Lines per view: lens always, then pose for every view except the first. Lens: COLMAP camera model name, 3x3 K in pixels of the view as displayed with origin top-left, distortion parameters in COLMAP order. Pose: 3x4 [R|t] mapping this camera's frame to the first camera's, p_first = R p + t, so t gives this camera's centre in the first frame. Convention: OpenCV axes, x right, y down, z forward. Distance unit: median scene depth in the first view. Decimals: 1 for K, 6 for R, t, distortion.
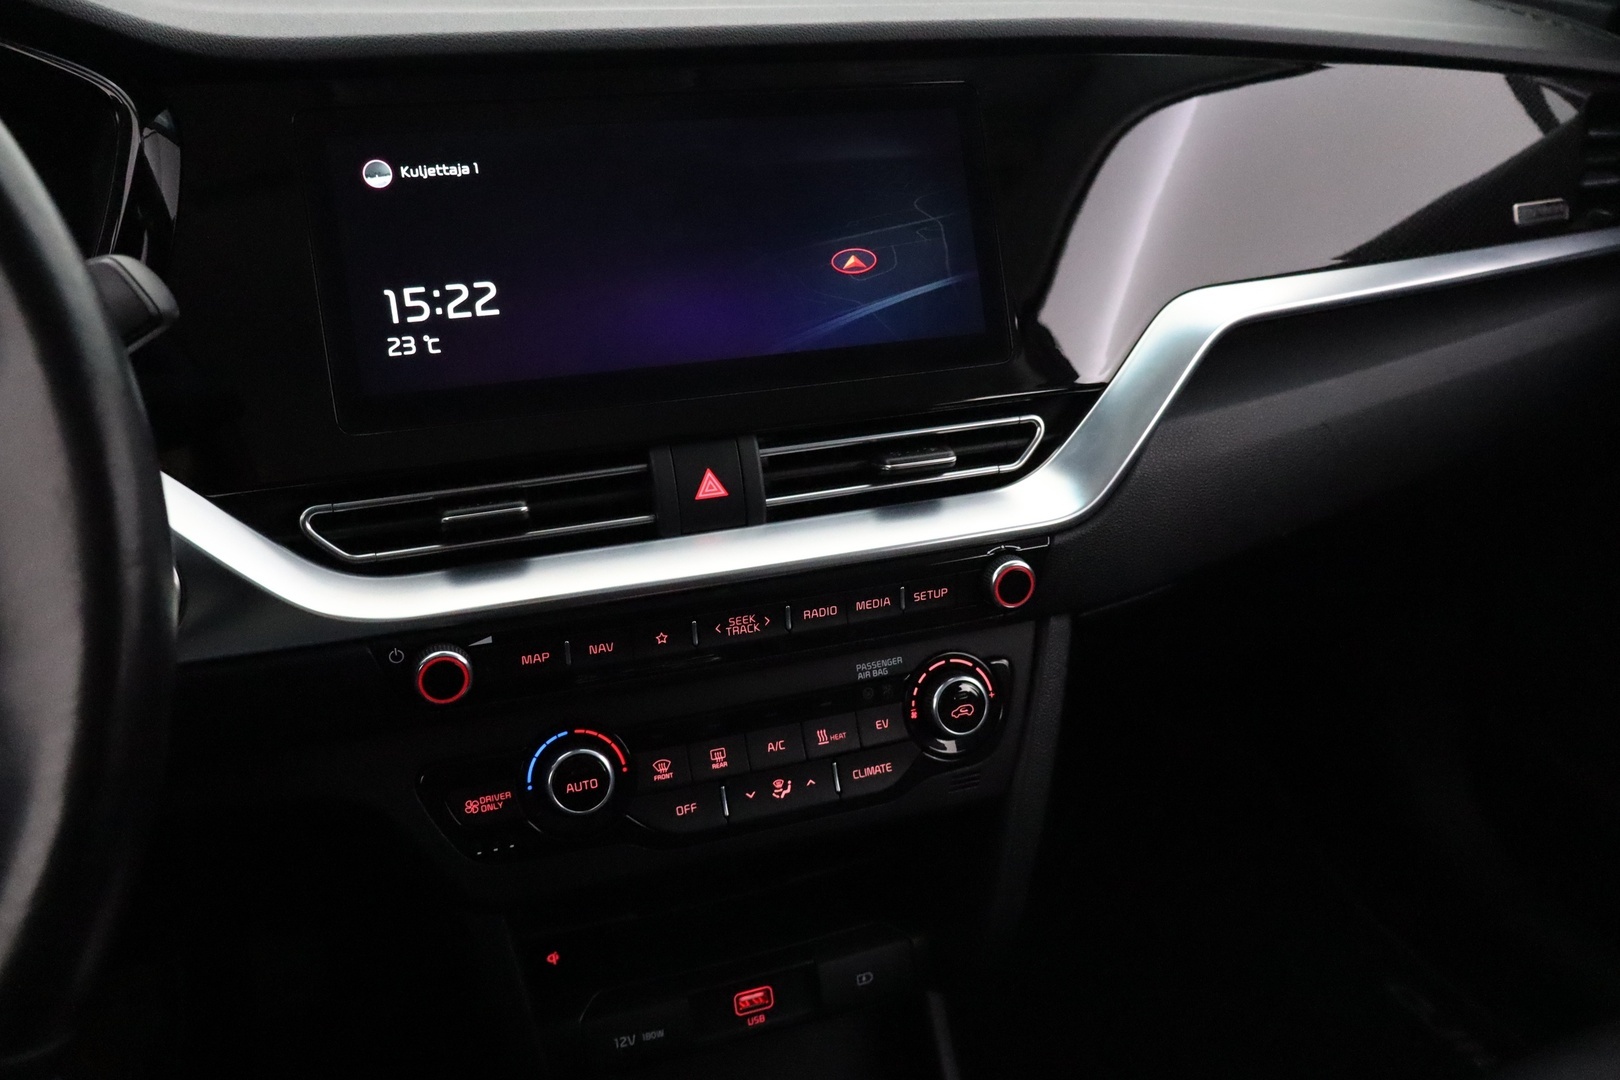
lens RADIAL K [[1366.8, 0, 810.0], [0, 1366.8, 540.0], [0, 0, 1]] dist [0.000487, 0.003200]
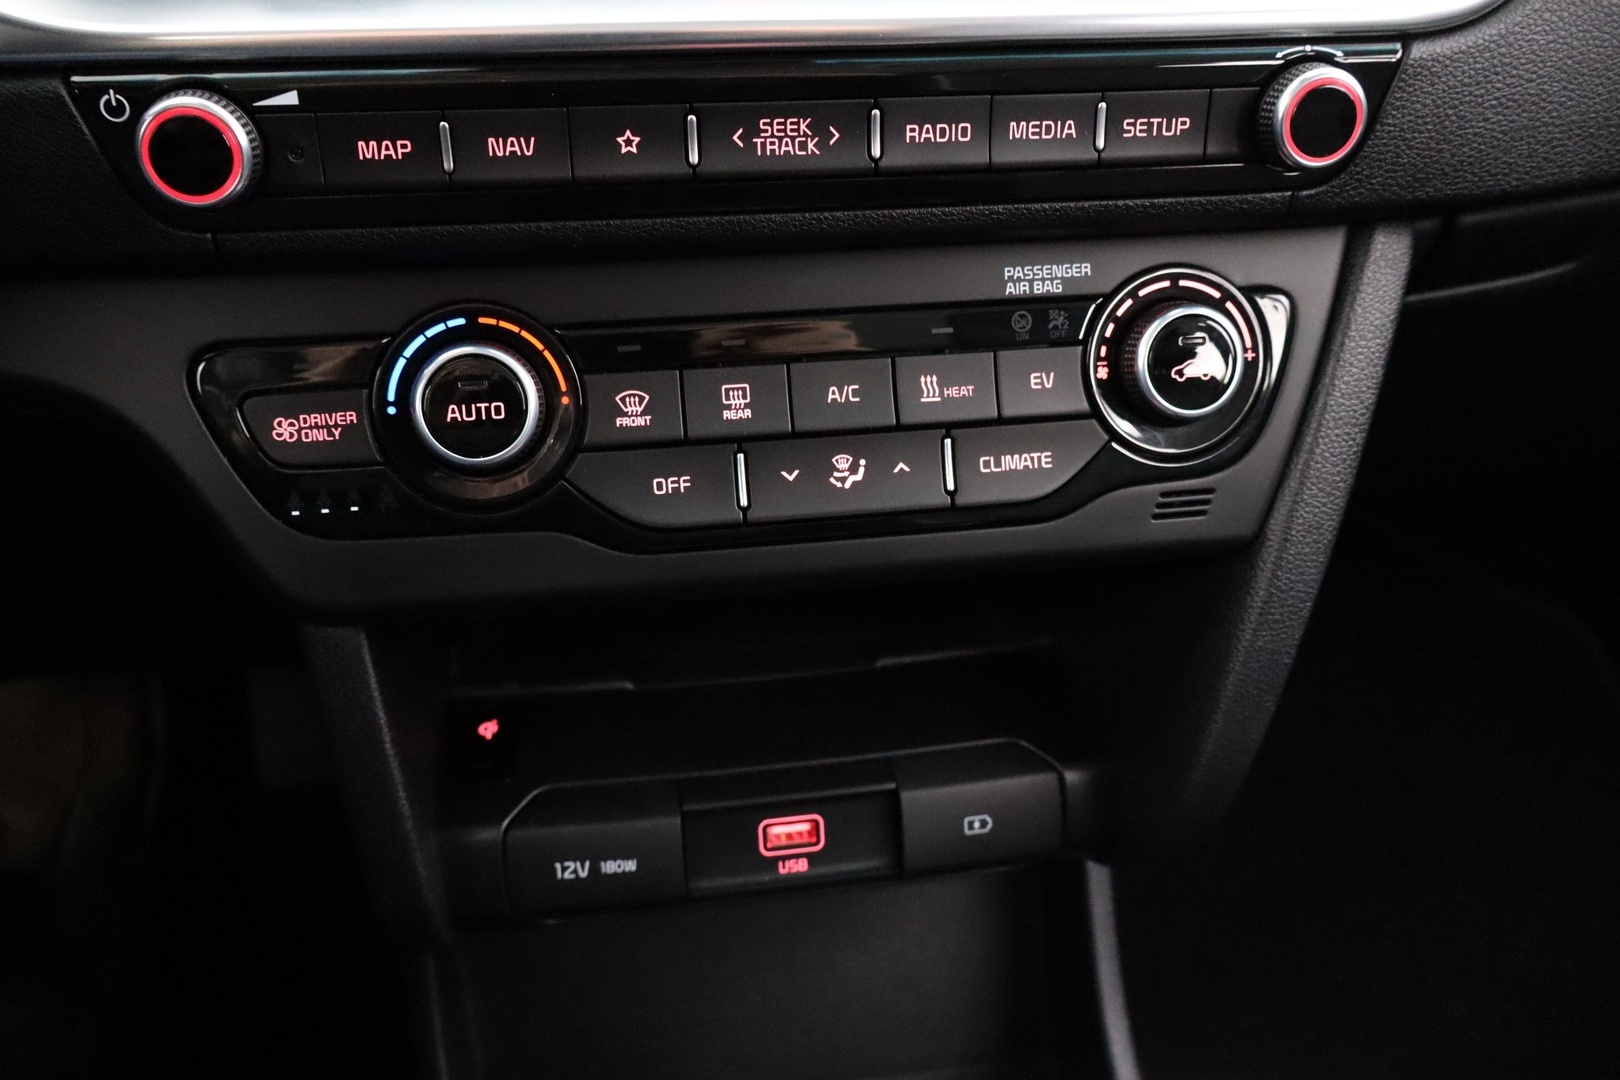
lens RADIAL K [[1366.8, 0, 810.0], [0, 1366.8, 540.0], [0, 0, 1]] dist [0.000487, 0.003200]
pose [[0.982827, 0.097294, -0.156799, 0.054805], [-0.081472, 0.991196, 0.104365, 0.152172], [0.165573, -0.089798, 0.982101, 0.443069]]
